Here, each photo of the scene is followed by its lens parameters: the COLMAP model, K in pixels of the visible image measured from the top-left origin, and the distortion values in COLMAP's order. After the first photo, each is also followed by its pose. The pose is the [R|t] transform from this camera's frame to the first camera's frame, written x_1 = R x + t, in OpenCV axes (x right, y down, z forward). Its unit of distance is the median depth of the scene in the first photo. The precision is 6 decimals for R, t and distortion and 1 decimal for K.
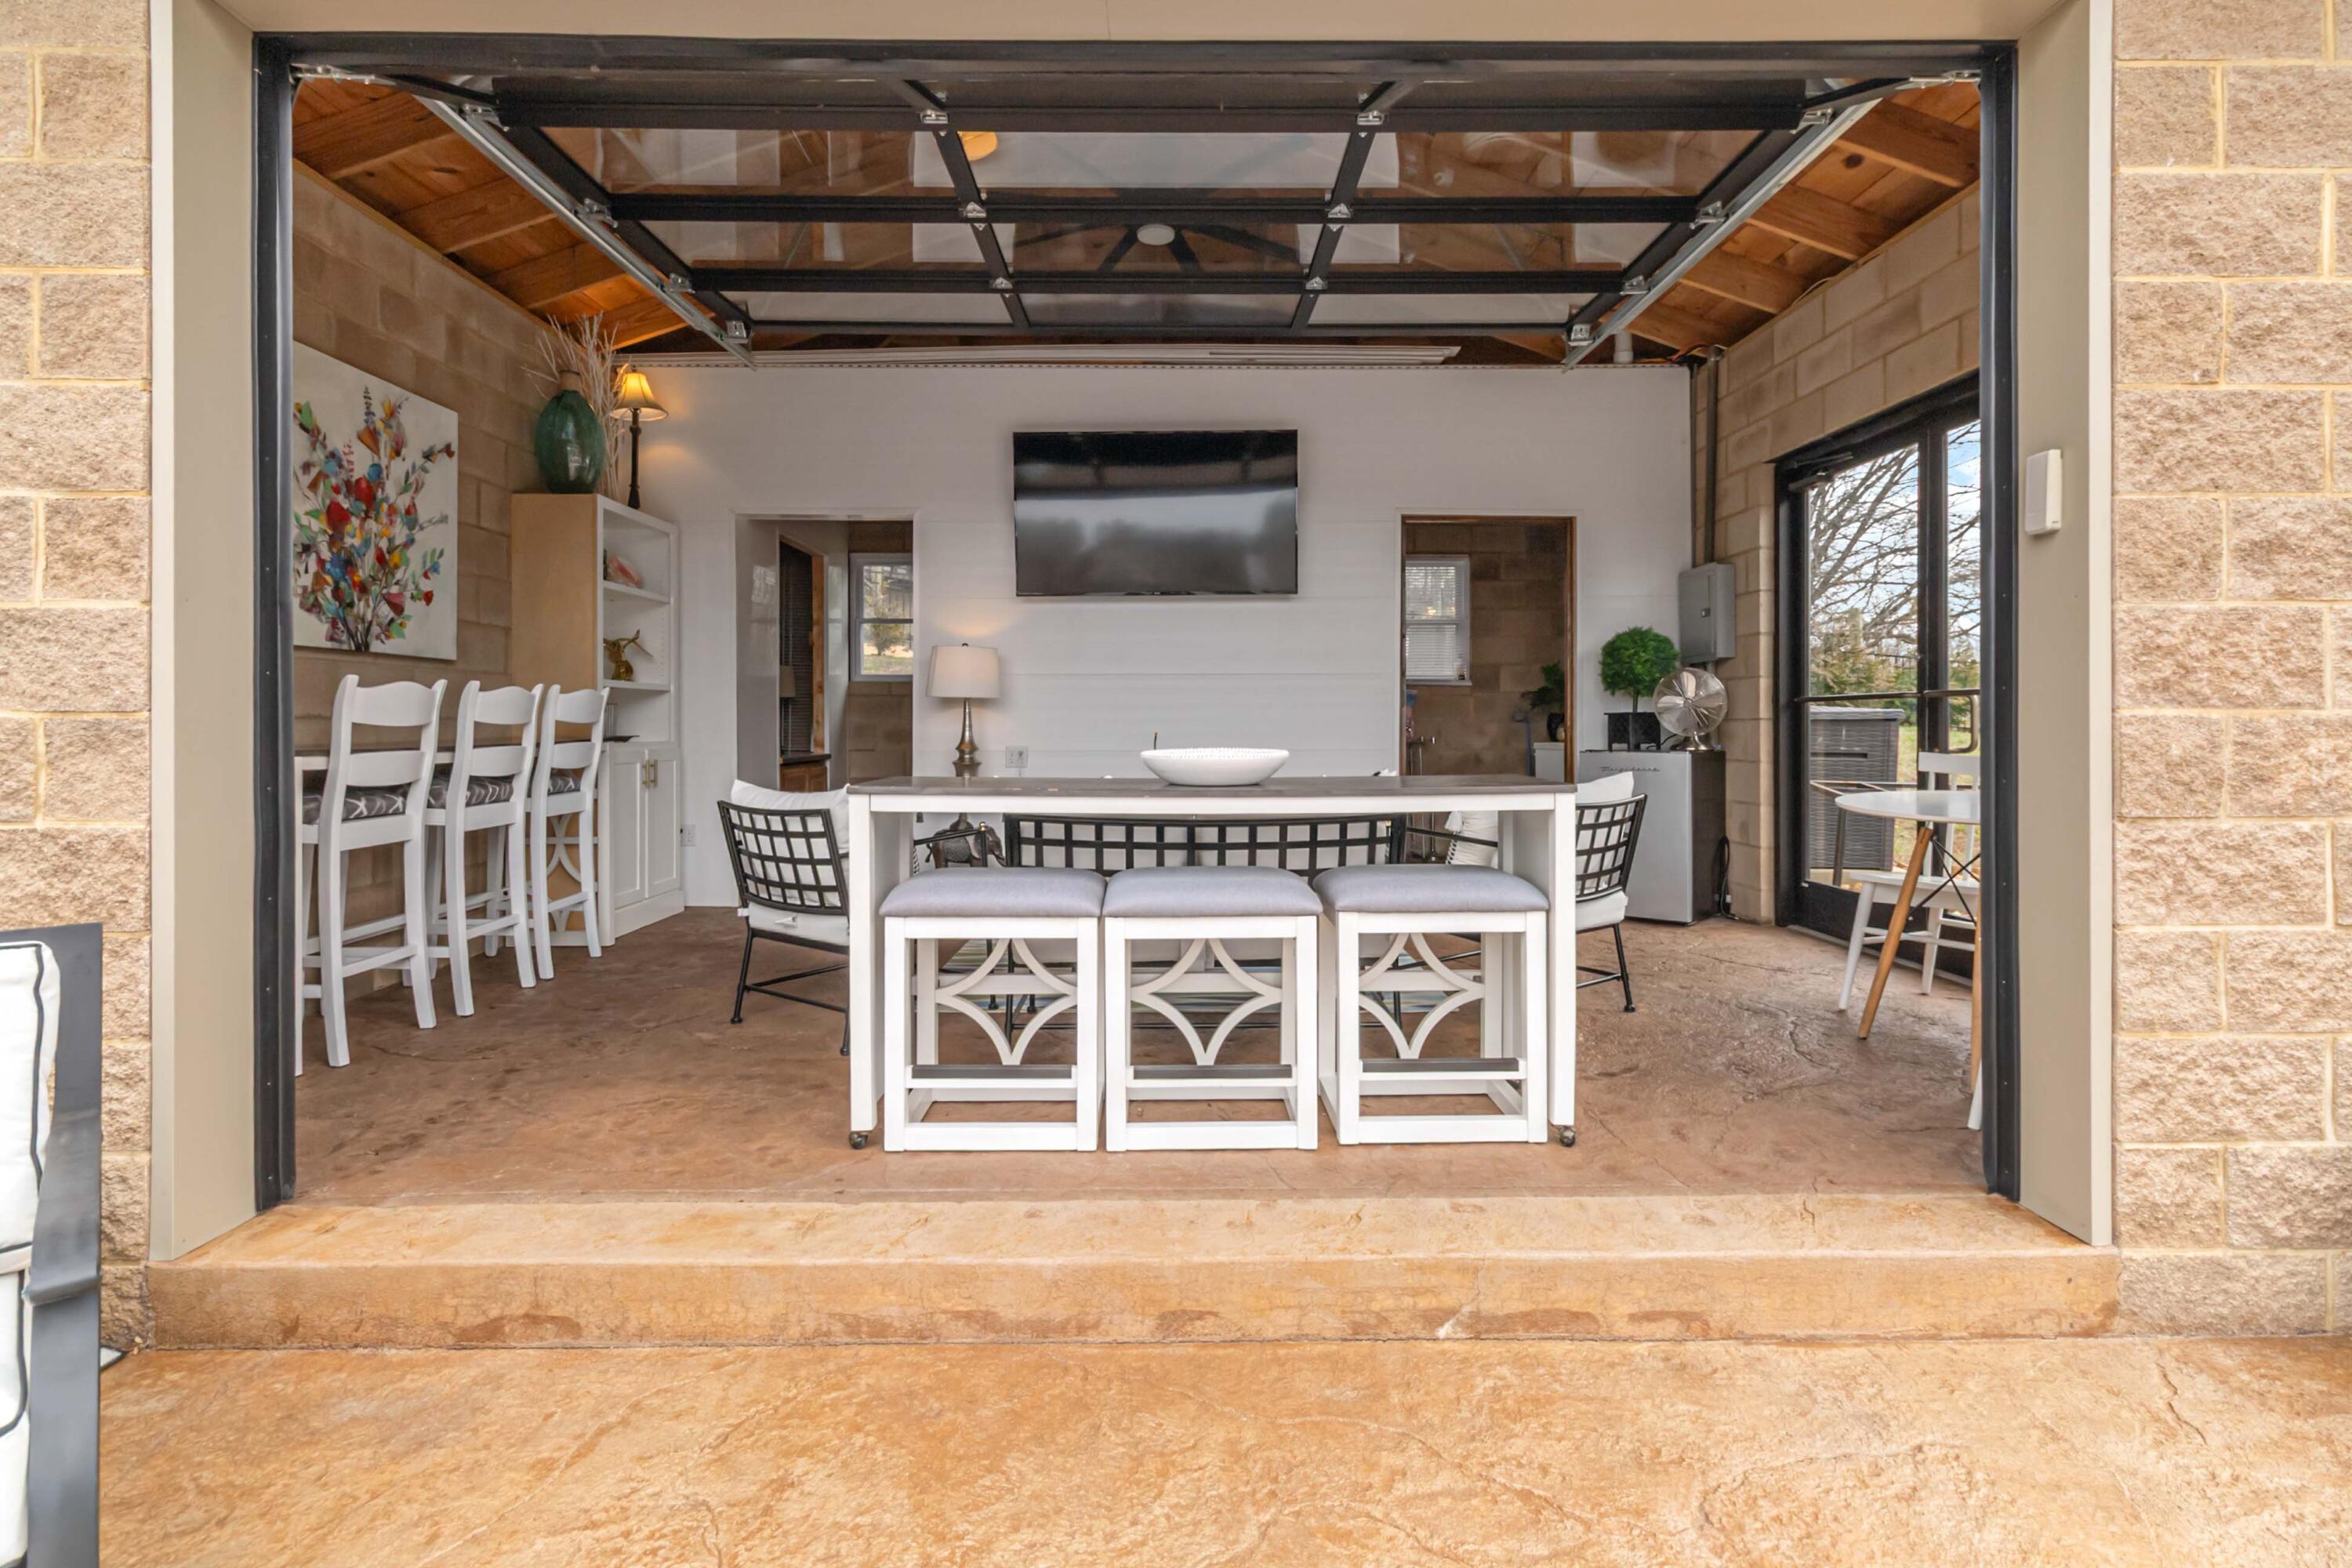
lens RADIAL K [[1117.4, 0, 1190.8], [0, 1117.4, 734.6], [0, 0, 1]] dist [0.001463, 0.000648]
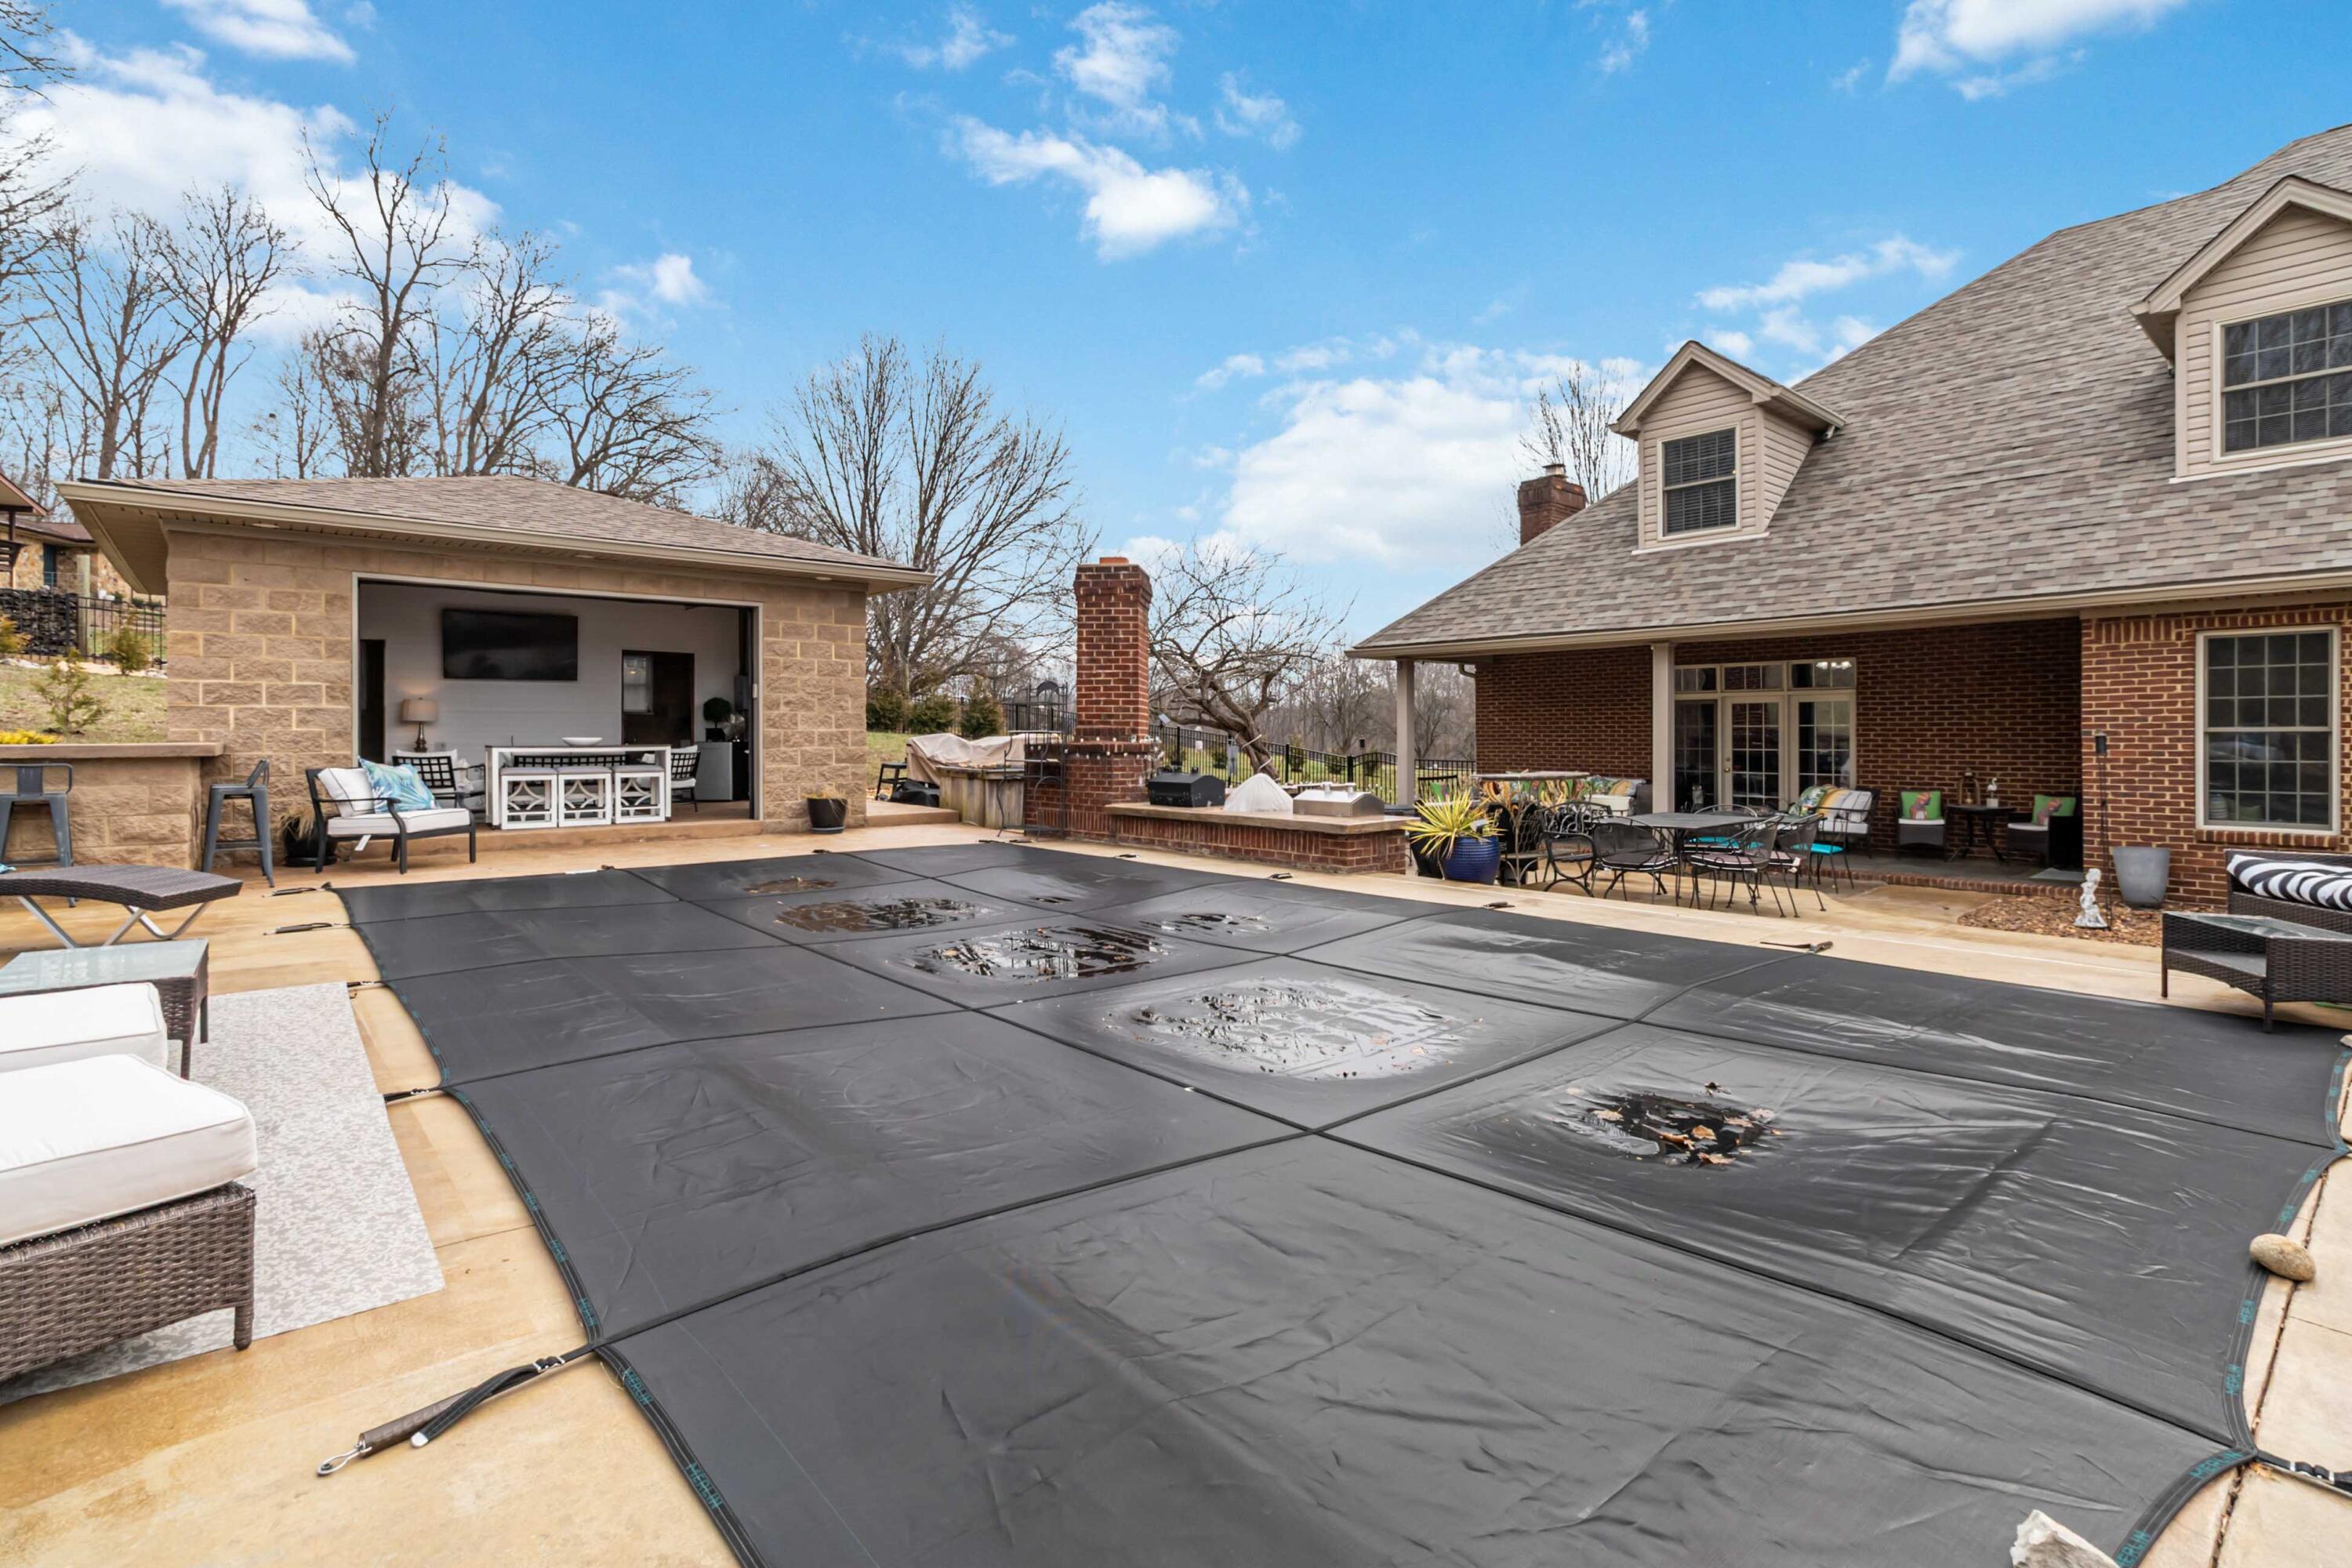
lens RADIAL K [[1097.9, 0, 1179.1], [0, 1097.9, 727.4], [0, 0, 1]] dist [0.003089, 0.000382]
pose [[0.776212, 0.003749, 0.630461, -1.136150], [0.006407, 0.999884, -0.013834, 0.061811], [-0.630440, 0.014778, 0.776097, -4.916214]]
